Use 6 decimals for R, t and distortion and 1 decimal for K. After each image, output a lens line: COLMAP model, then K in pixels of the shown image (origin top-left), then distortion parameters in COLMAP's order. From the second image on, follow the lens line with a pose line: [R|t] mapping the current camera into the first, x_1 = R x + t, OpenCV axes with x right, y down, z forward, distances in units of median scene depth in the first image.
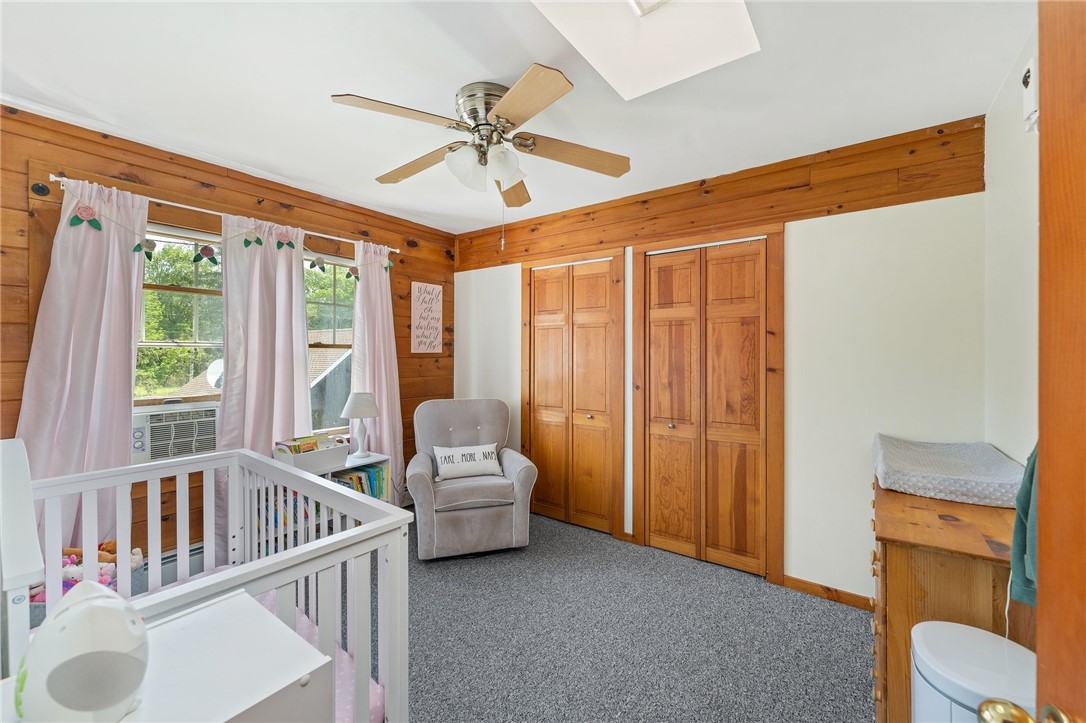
lens RADIAL K [[437.6, 0, 543.0], [0, 437.6, 361.5], [0, 0, 1]] dist [0.000579, 0.000171]
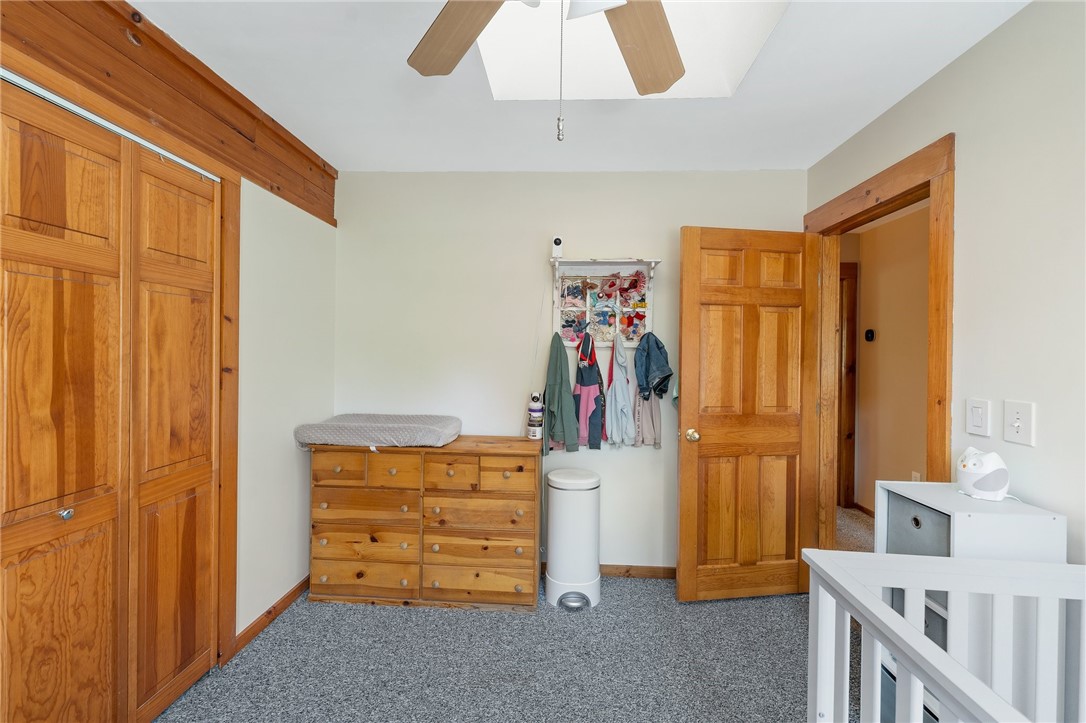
lens RADIAL K [[437.6, 0, 543.0], [0, 437.6, 361.5], [0, 0, 1]] dist [0.000579, 0.000171]
pose [[-0.552477, -0.024206, 0.833177, -0.349208], [0.003747, 0.999496, 0.031523, -0.015129], [-0.833520, 0.020537, -0.552108, 0.914343]]
